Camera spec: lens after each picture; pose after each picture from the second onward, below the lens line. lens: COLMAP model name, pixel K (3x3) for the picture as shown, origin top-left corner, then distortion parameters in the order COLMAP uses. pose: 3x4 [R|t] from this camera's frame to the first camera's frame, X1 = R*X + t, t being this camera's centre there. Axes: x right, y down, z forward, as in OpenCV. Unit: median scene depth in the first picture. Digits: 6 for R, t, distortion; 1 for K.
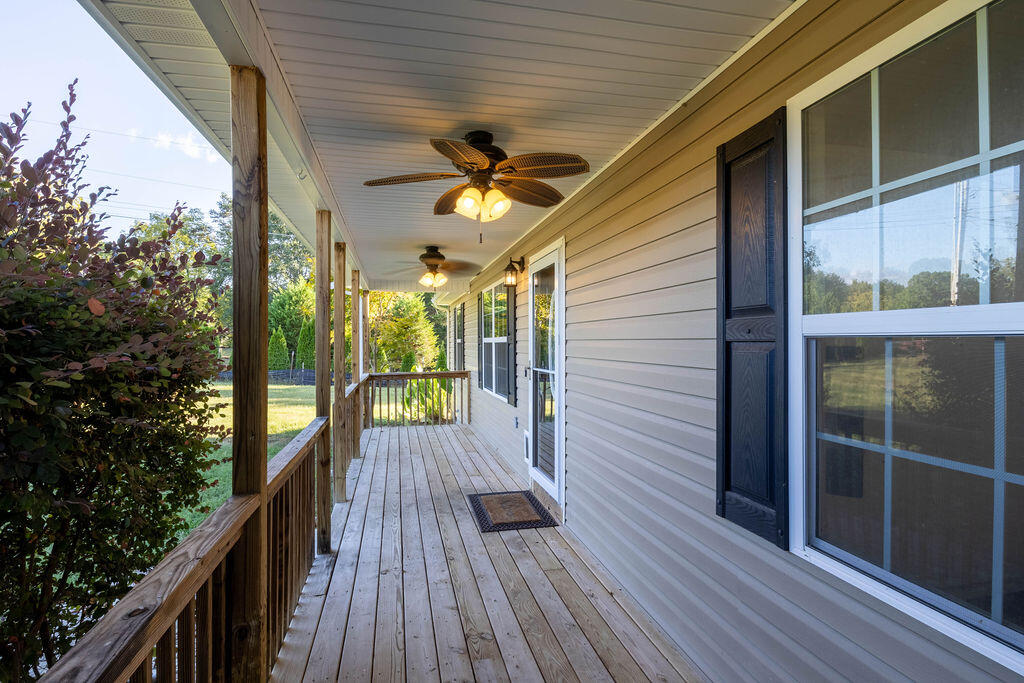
lens RADIAL K [[532.3, 0, 512.0], [0, 532.3, 341.5], [0, 0, 1]] dist [-0.012267, 0.000443]
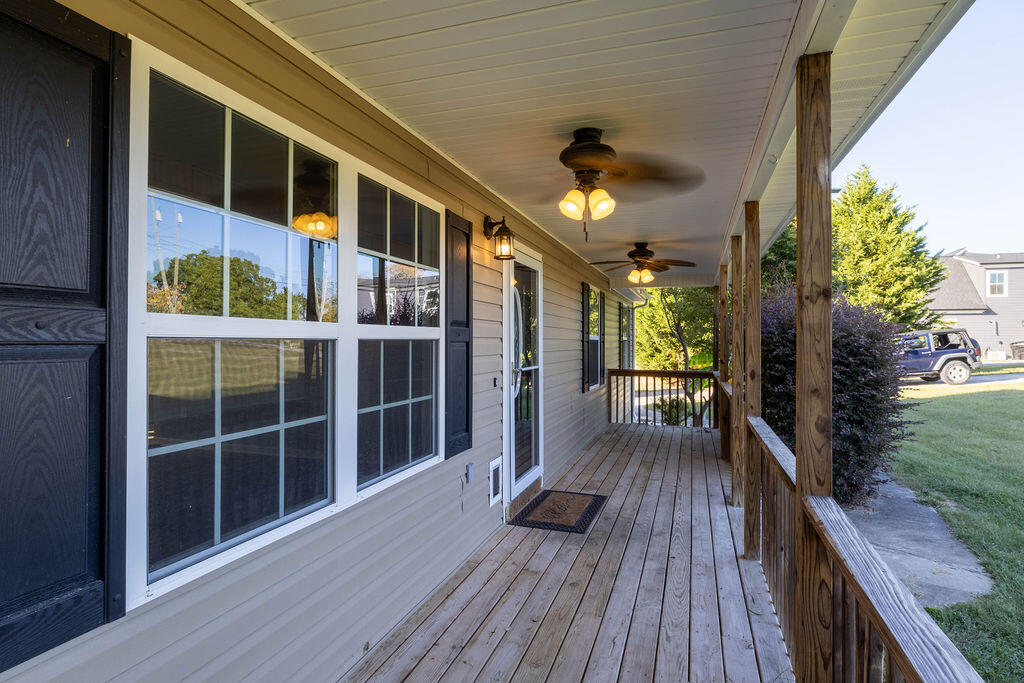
lens RADIAL K [[532.3, 0, 512.0], [0, 532.3, 341.5], [0, 0, 1]] dist [-0.012267, 0.000443]
pose [[-0.856694, 0.009356, 0.515739, -0.417486], [0.006606, 0.999952, -0.007167, 0.008527], [-0.515782, -0.002733, -0.856716, 1.796705]]
